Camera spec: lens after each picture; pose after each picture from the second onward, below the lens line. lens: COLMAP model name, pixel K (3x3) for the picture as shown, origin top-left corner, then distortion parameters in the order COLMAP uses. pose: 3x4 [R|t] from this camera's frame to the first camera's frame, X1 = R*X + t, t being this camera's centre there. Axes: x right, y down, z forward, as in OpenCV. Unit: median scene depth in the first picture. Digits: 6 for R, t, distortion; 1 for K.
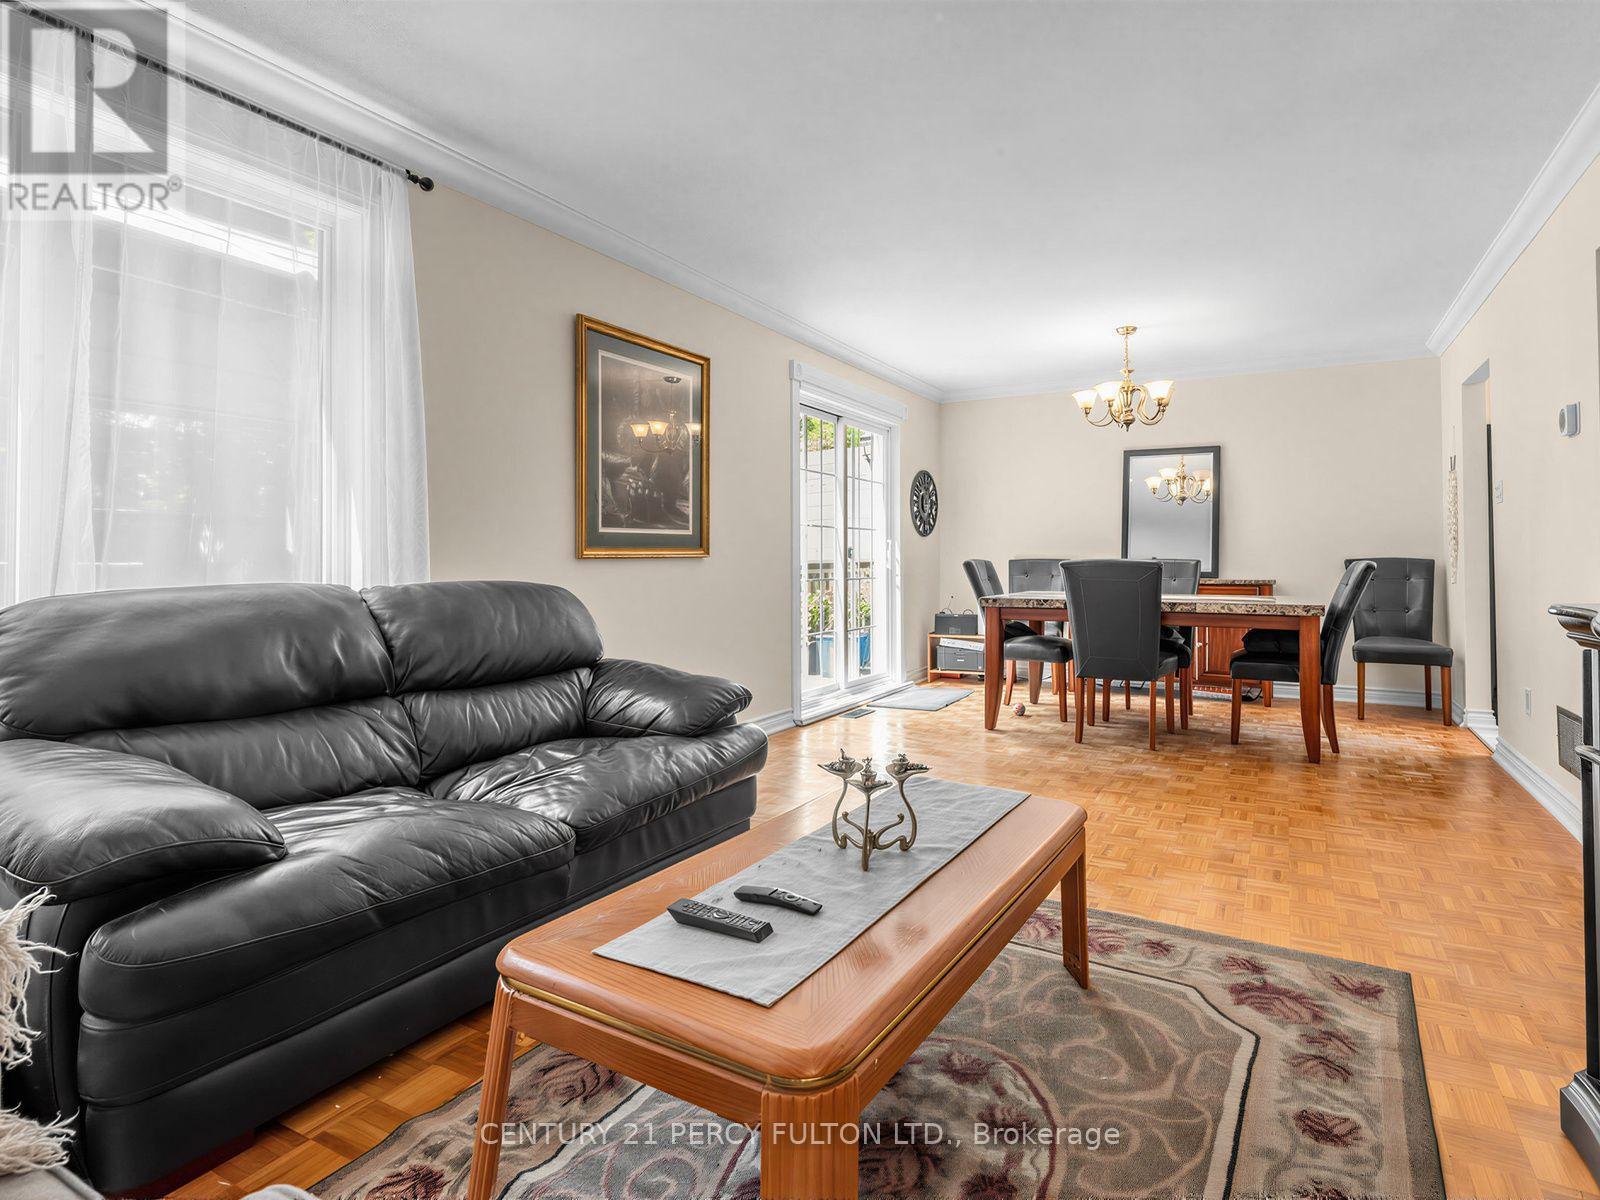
lens RADIAL K [[824.0, 0, 829.7], [0, 824.0, 539.1], [0, 0, 1]] dist [-0.002892, -0.000571]
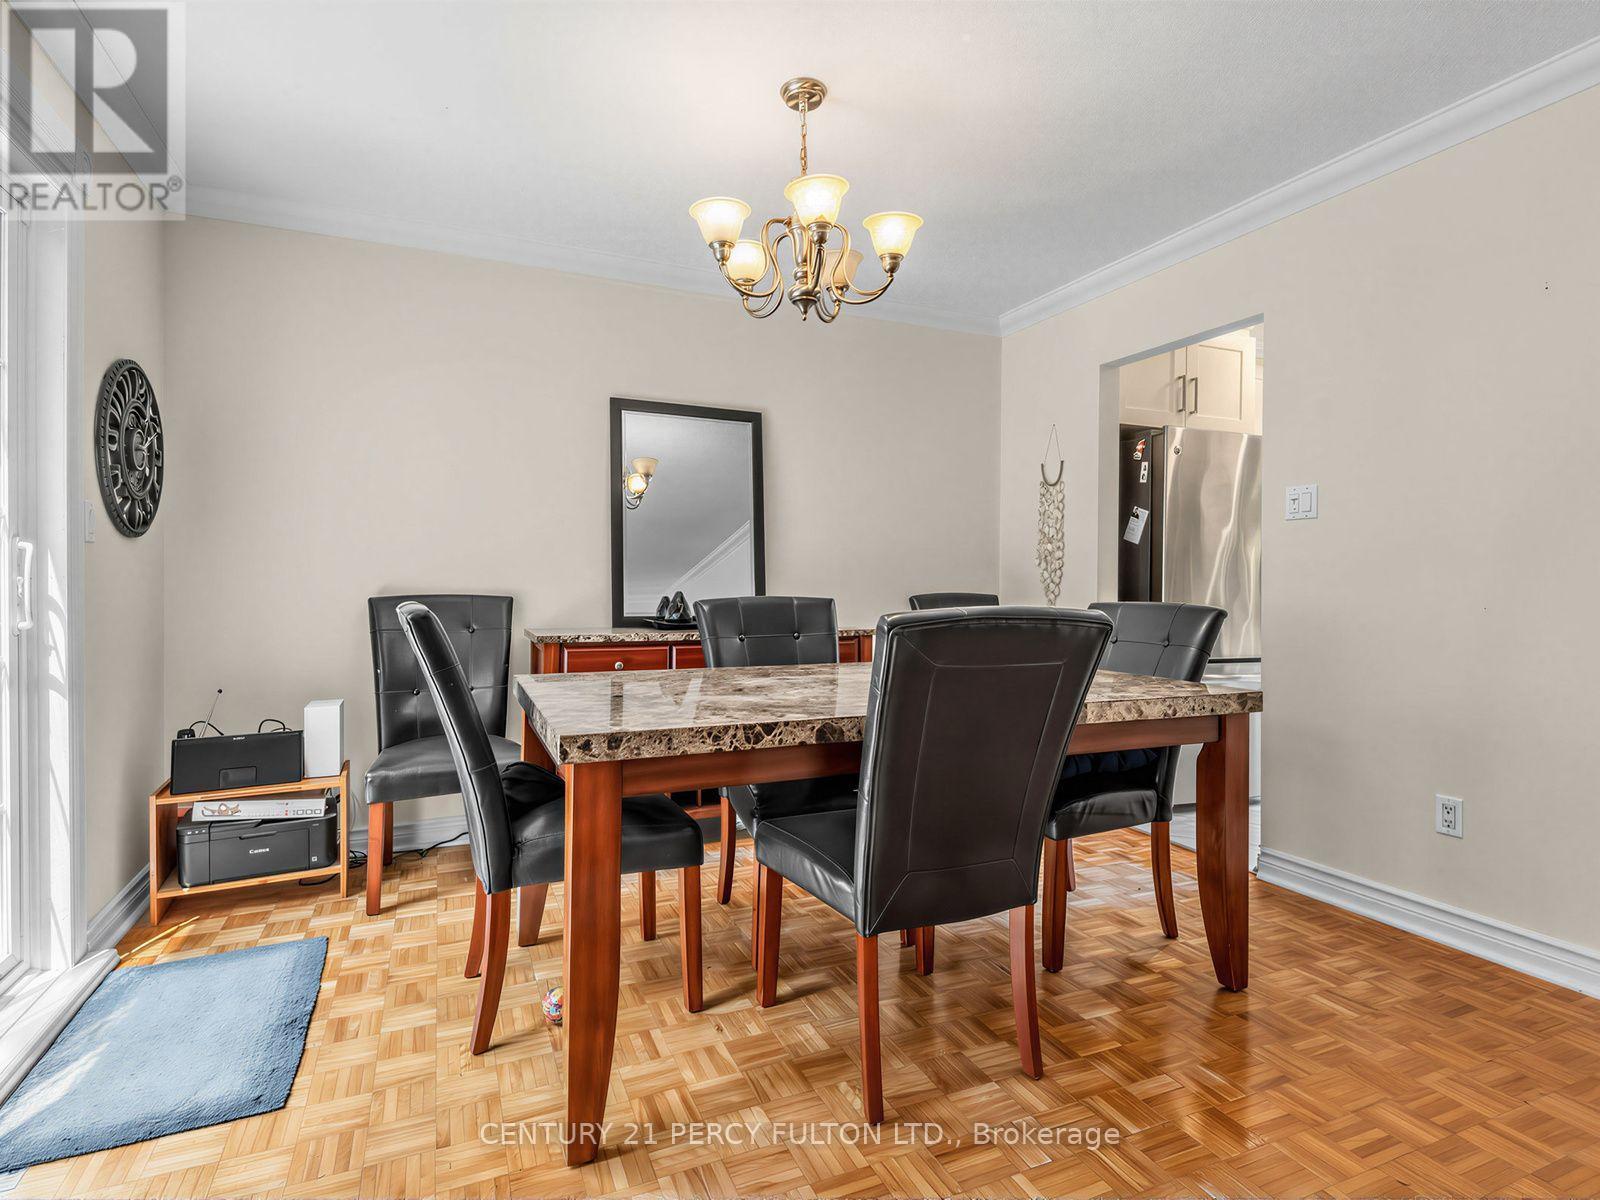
lens RADIAL K [[813.3, 0, 805.6], [0, 813.3, 589.9], [0, 0, 1]] dist [-0.004693, -0.000694]
pose [[0.600815, -0.003206, 0.799382, 0.004094], [-0.020328, 0.999607, 0.019288, 0.007717], [-0.799130, -0.027839, 0.600513, 0.569567]]
